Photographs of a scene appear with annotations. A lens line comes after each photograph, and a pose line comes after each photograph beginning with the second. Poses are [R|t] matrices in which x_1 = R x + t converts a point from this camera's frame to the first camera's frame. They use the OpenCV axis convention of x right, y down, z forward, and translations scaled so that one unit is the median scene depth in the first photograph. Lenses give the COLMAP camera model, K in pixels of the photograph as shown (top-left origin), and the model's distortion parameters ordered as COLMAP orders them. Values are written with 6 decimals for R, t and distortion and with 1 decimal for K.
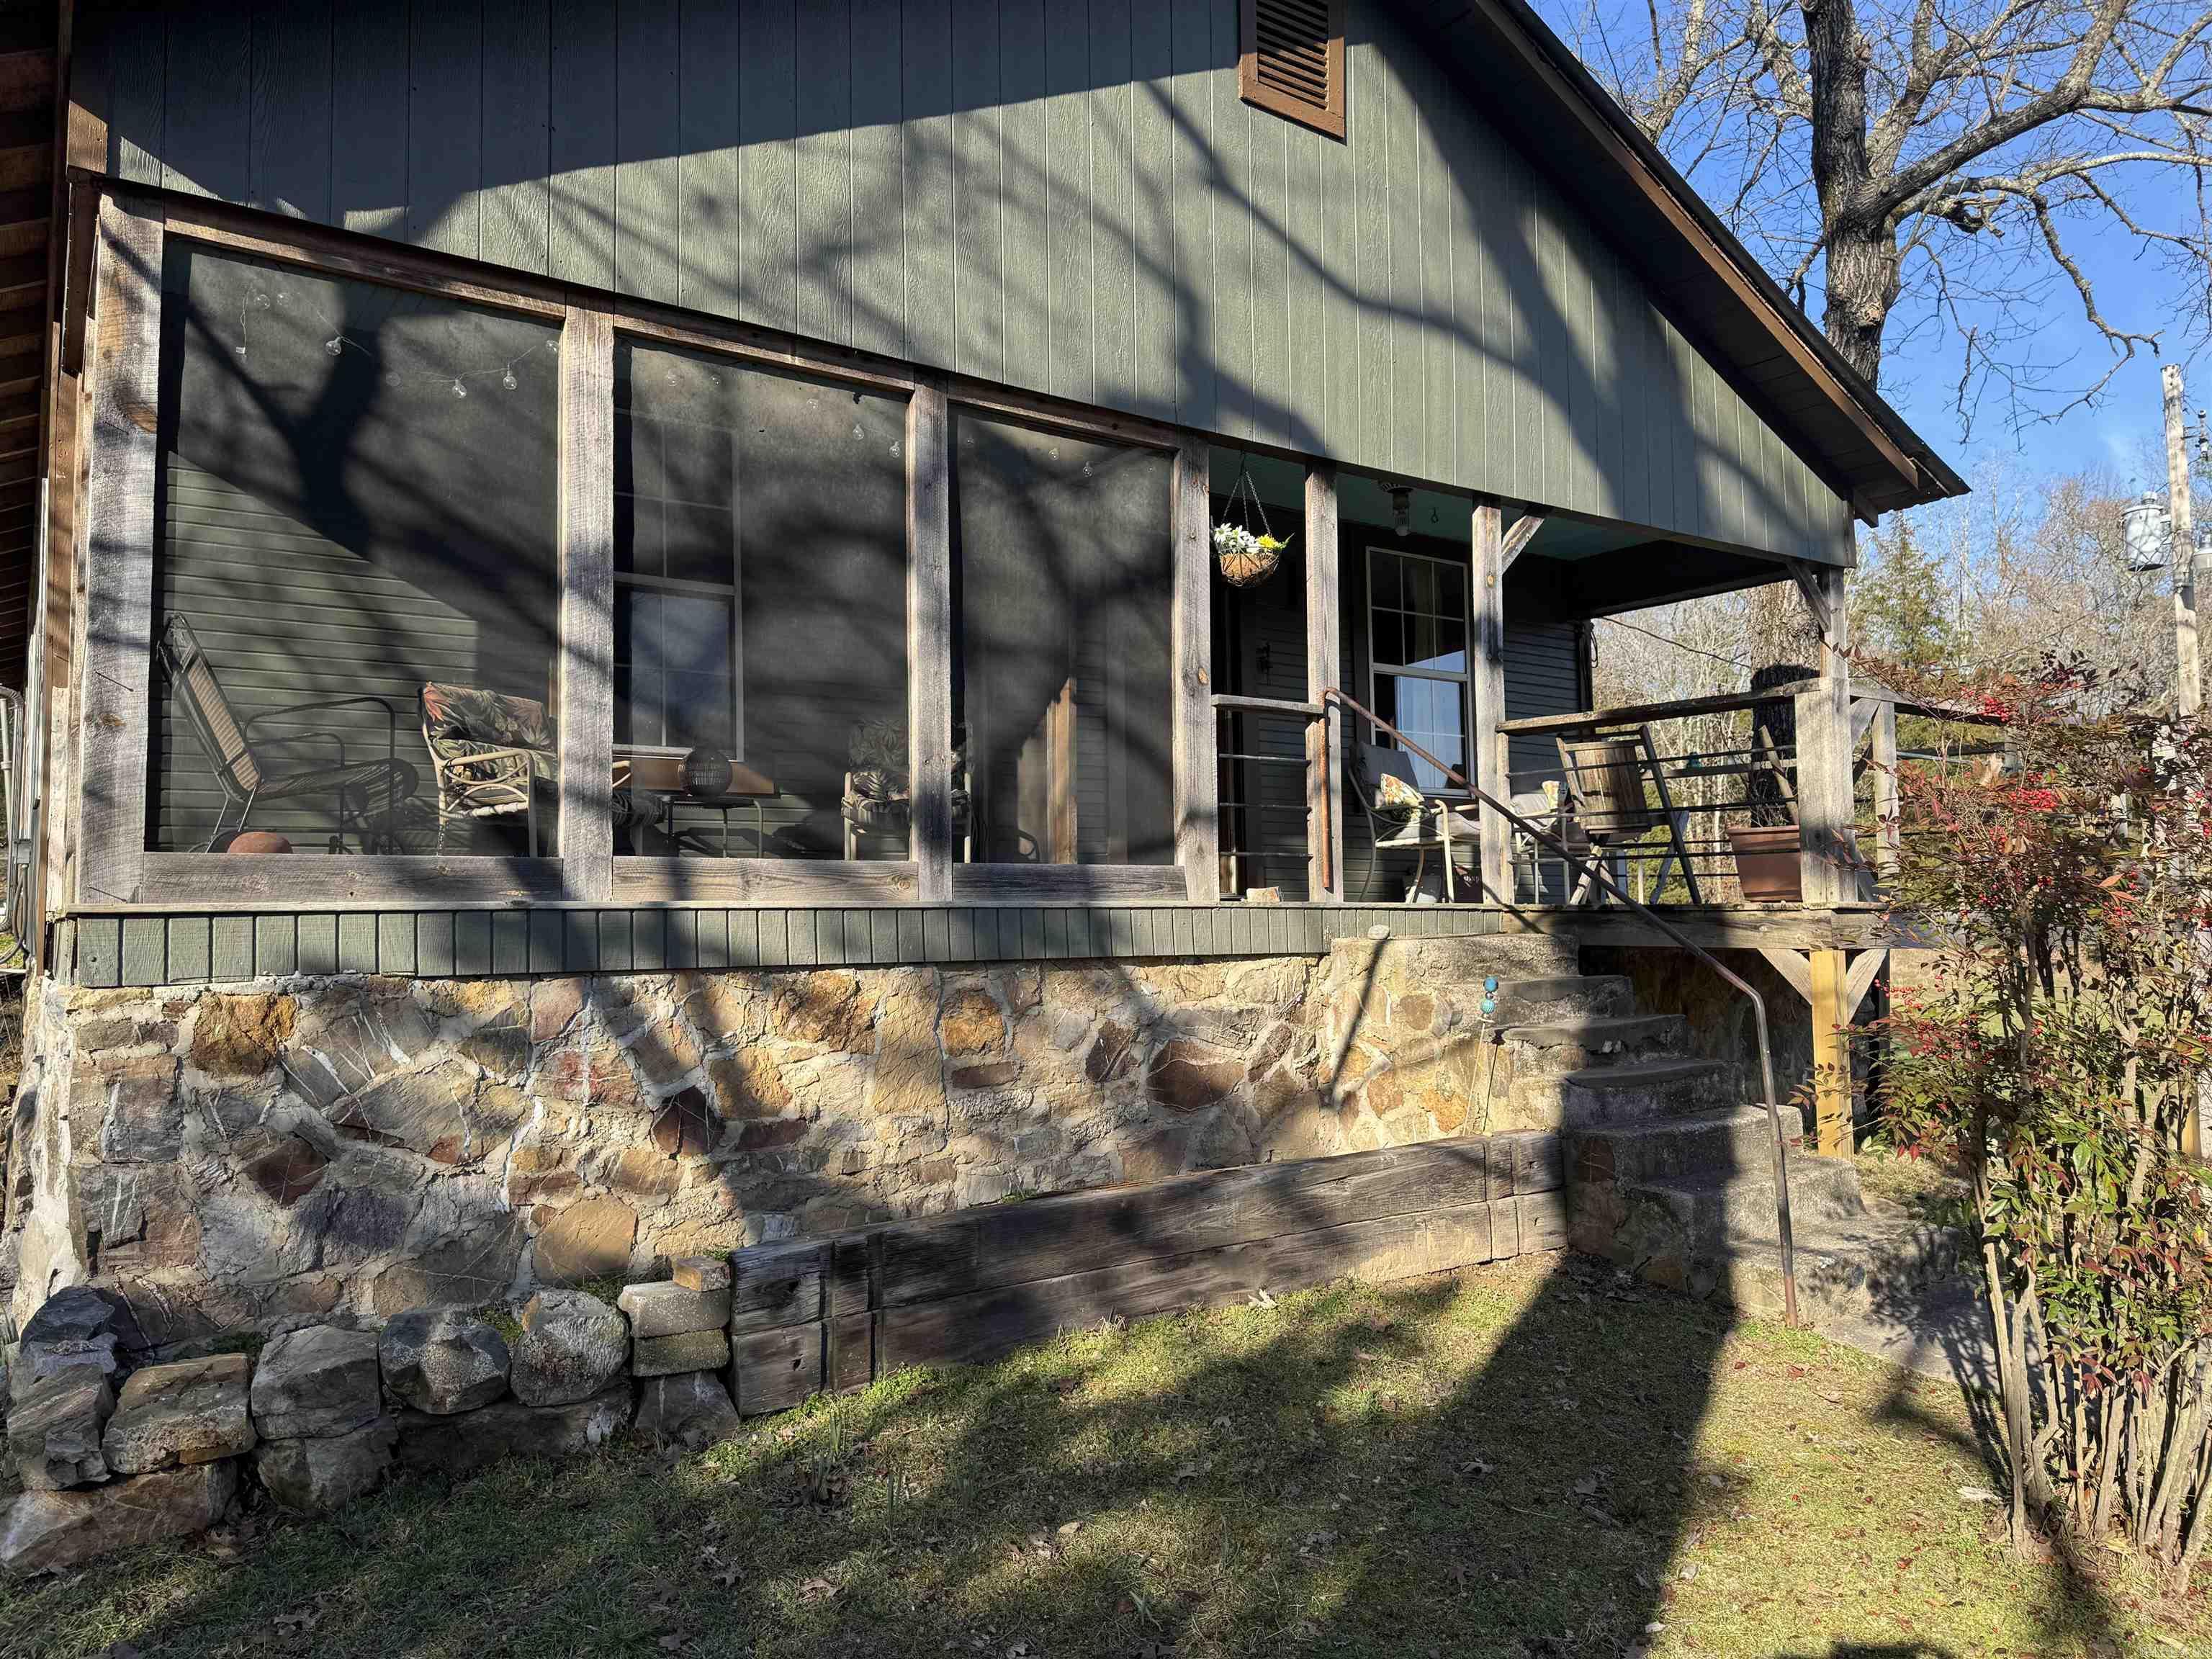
lens RADIAL K [[1521.2, 0, 1106.0], [0, 1521.2, 829.5], [0, 0, 1]] dist [0.013655, 0.000202]
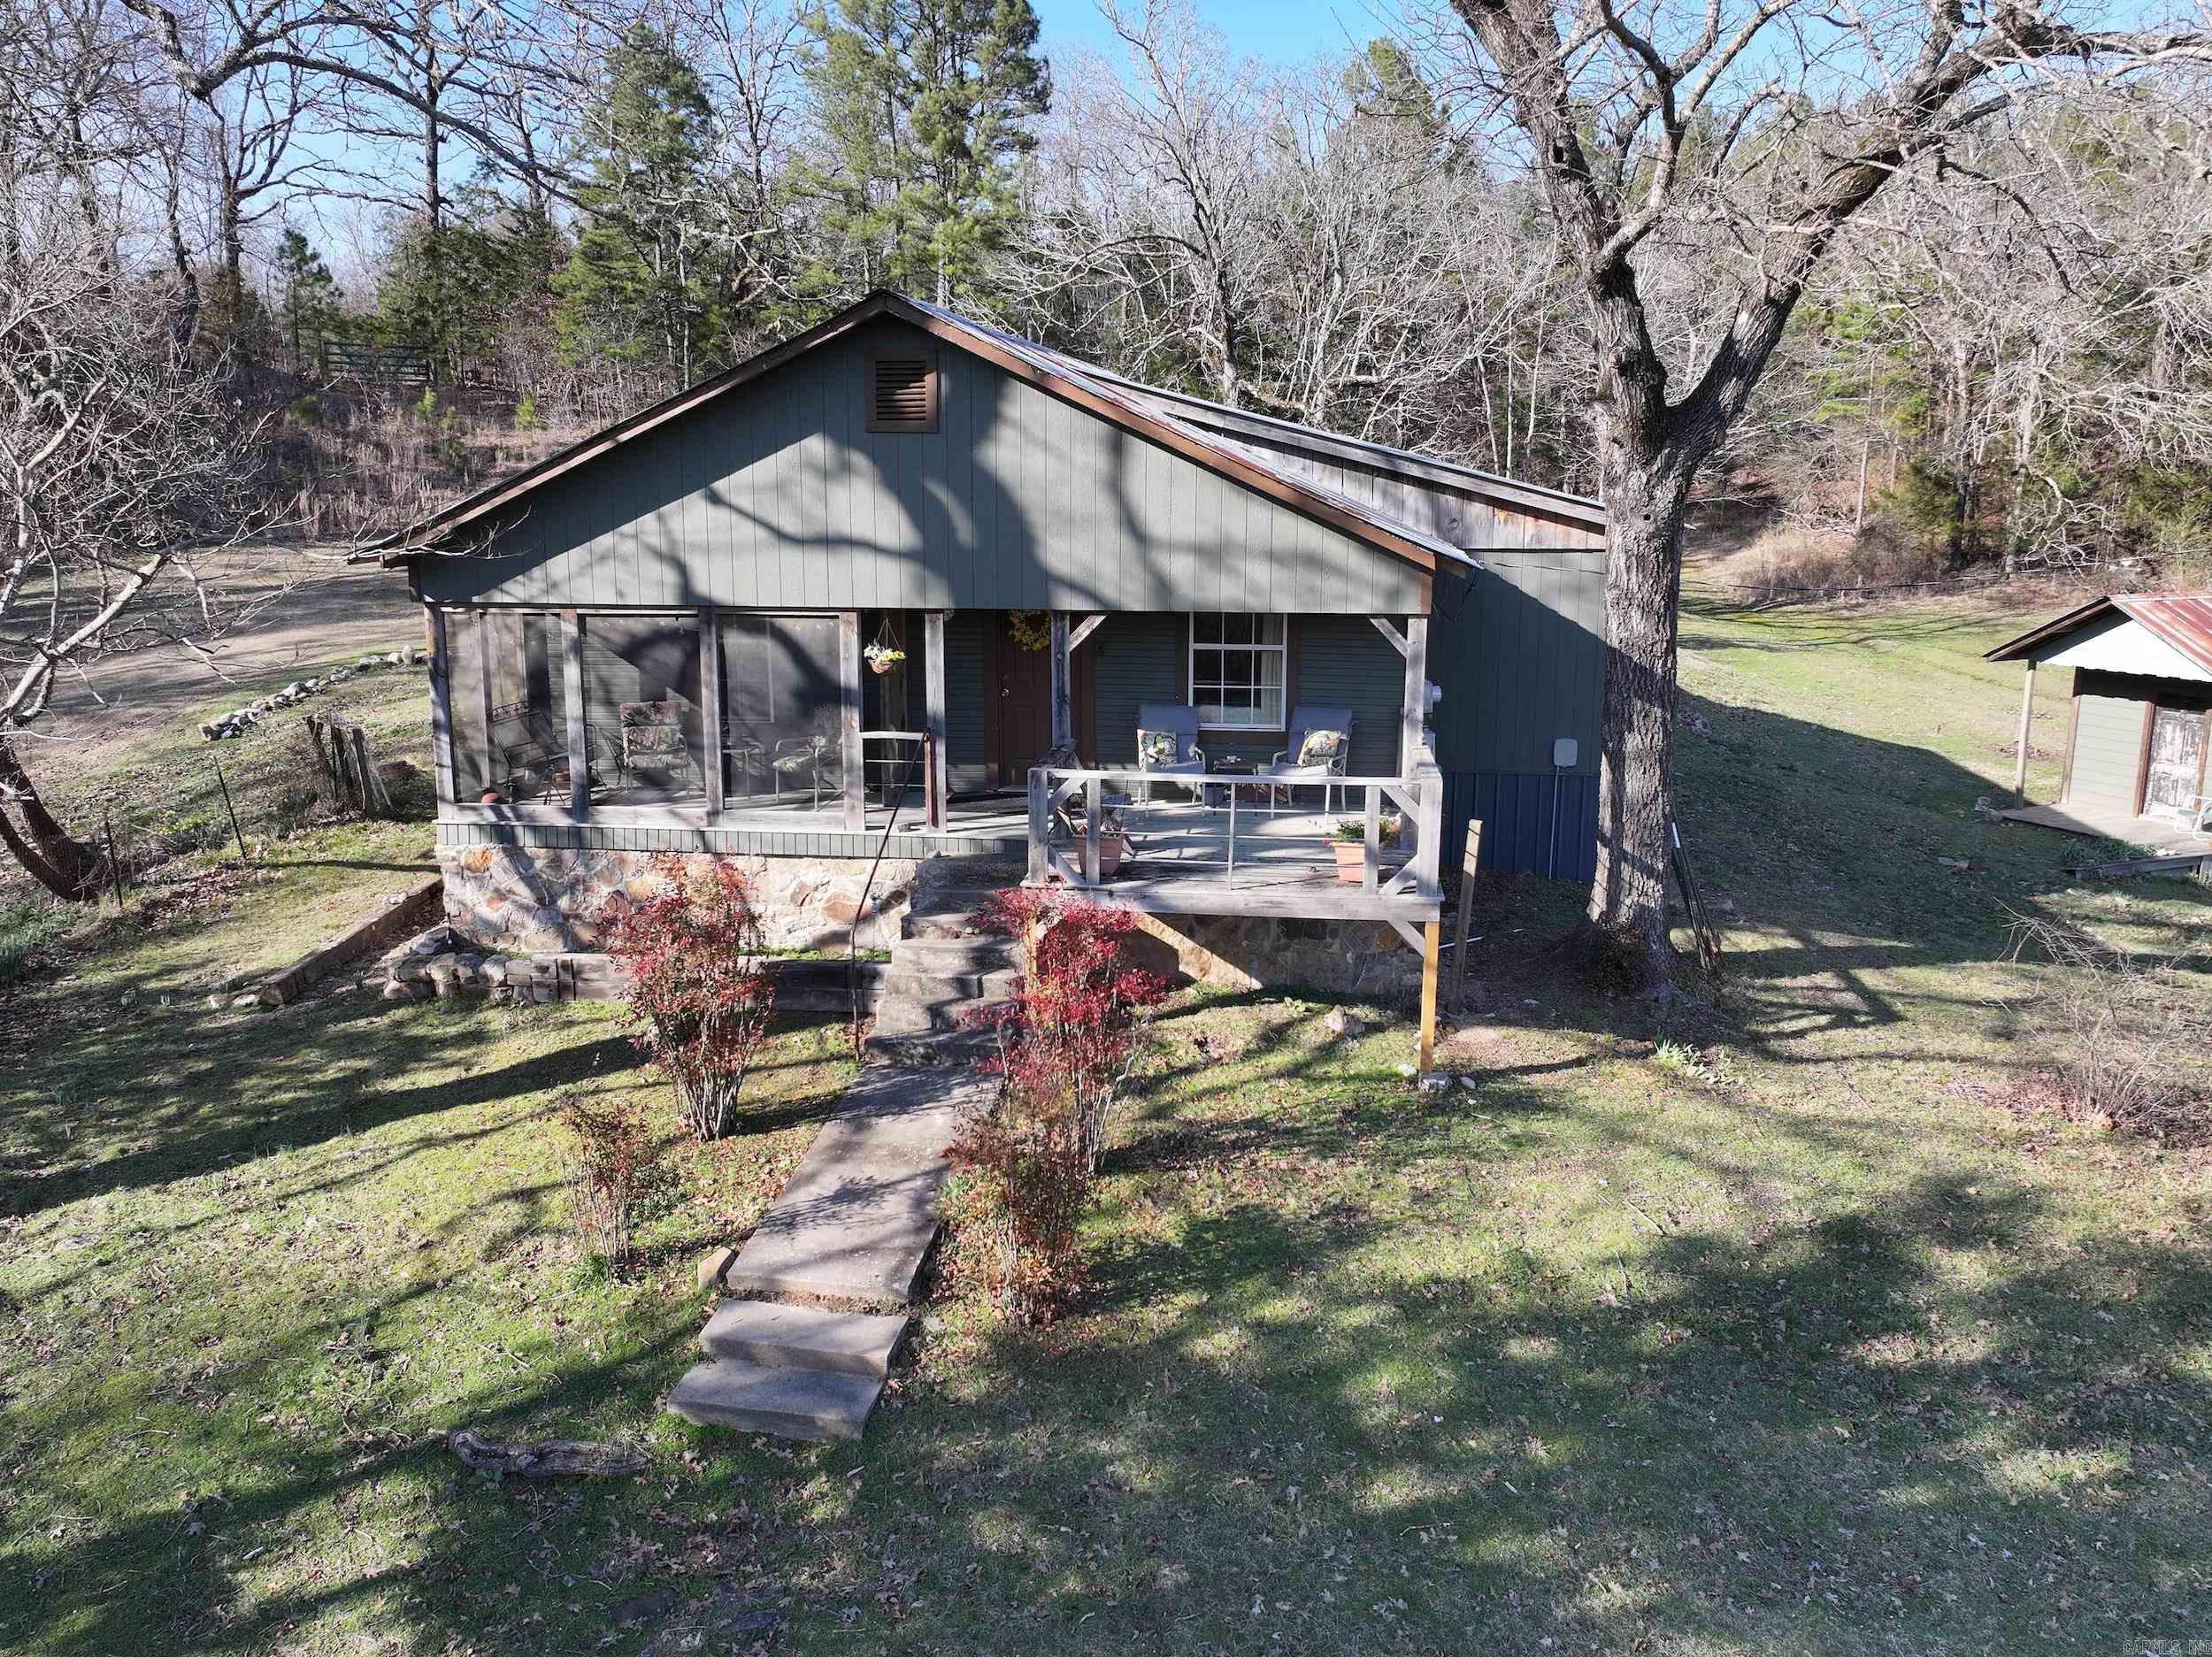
lens RADIAL K [[1733.6, 0, 1104.3], [0, 1733.6, 834.2], [0, 0, 1]] dist [0.009830, -0.000377]
pose [[0.728020, 0.154852, -0.667838, 1.868603], [0.030080, 0.966002, 0.256779, -0.538990], [0.684896, -0.207029, 0.698611, -0.438350]]
